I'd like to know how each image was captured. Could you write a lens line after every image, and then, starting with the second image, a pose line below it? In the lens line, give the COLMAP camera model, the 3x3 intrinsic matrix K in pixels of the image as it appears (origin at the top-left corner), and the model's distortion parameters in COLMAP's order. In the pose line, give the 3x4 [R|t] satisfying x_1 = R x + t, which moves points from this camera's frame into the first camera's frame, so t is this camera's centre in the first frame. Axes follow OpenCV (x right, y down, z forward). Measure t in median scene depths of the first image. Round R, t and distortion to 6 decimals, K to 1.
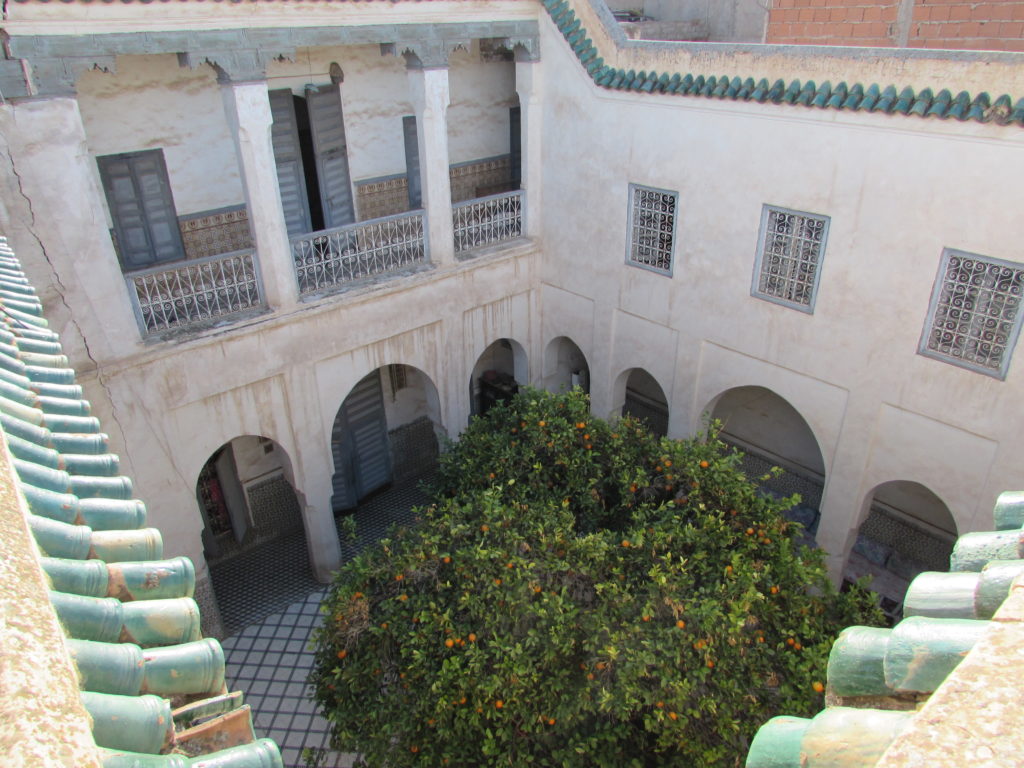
lens RADIAL K [[718.3, 0, 510.5], [0, 718.3, 384.9], [0, 0, 1]] dist [-0.054020, 0.022363]
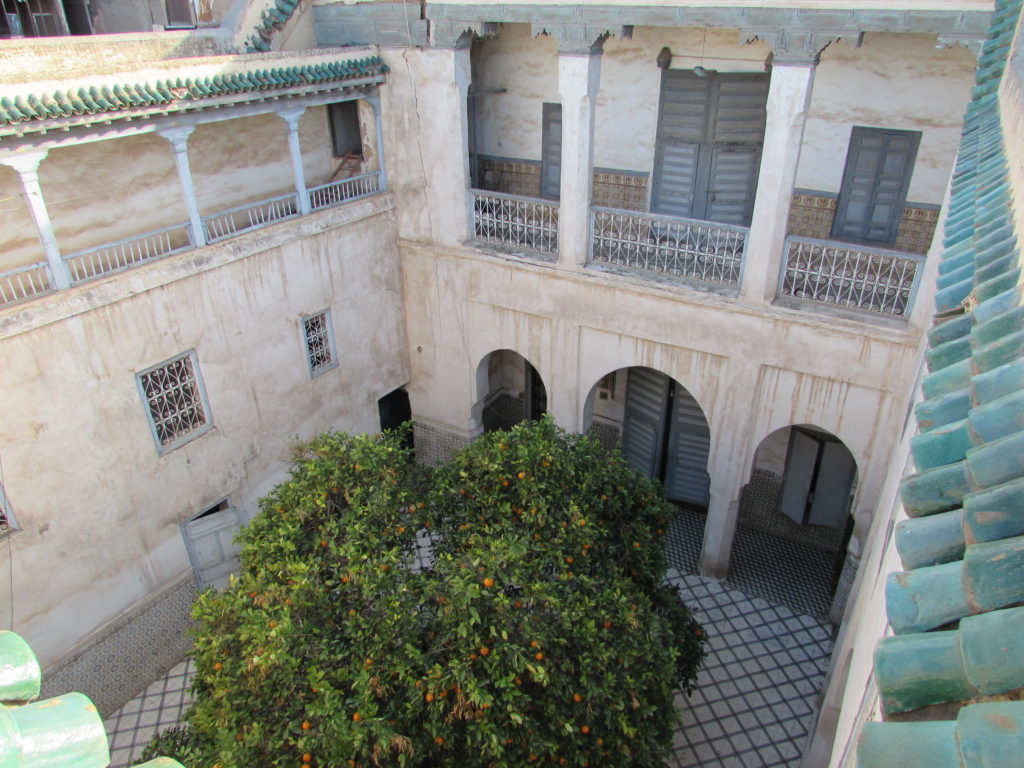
lens RADIAL K [[718.3, 0, 514.4], [0, 718.3, 381.8], [0, 0, 1]] dist [-0.054020, 0.022363]
pose [[0.316551, 0.466776, -0.825782, 0.753329], [-0.438535, 0.843946, 0.308938, -0.303924], [0.841120, 0.264340, 0.471849, 0.546063]]
